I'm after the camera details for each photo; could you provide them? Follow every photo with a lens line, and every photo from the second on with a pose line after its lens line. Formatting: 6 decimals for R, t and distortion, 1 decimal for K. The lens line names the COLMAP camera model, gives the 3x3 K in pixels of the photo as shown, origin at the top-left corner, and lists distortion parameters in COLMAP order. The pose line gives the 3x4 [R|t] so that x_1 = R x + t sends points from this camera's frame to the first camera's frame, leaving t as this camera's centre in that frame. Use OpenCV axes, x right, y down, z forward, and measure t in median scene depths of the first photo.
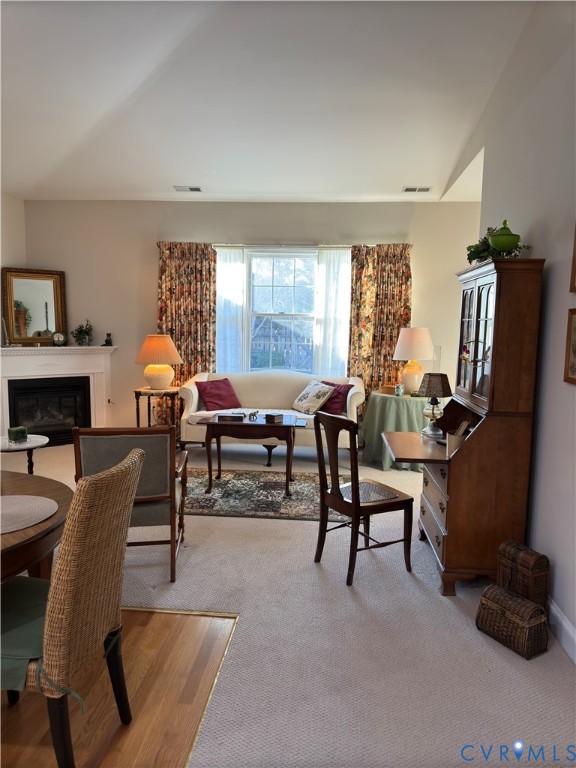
lens RADIAL K [[540.1, 0, 284.3], [0, 540.1, 384.8], [0, 0, 1]] dist [0.148152, -0.222513]
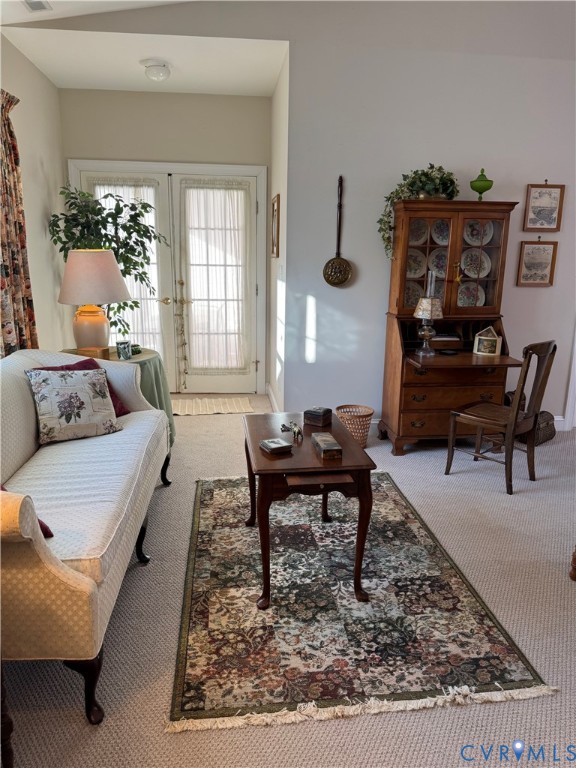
lens RADIAL K [[540.1, 0, 284.3], [0, 540.1, 384.8], [0, 0, 1]] dist [0.148152, -0.222513]
pose [[-0.198979, -0.249155, 0.947802, -0.581412], [0.101229, 0.956743, 0.272757, -0.140339], [-0.974762, 0.150217, -0.165150, 1.175280]]
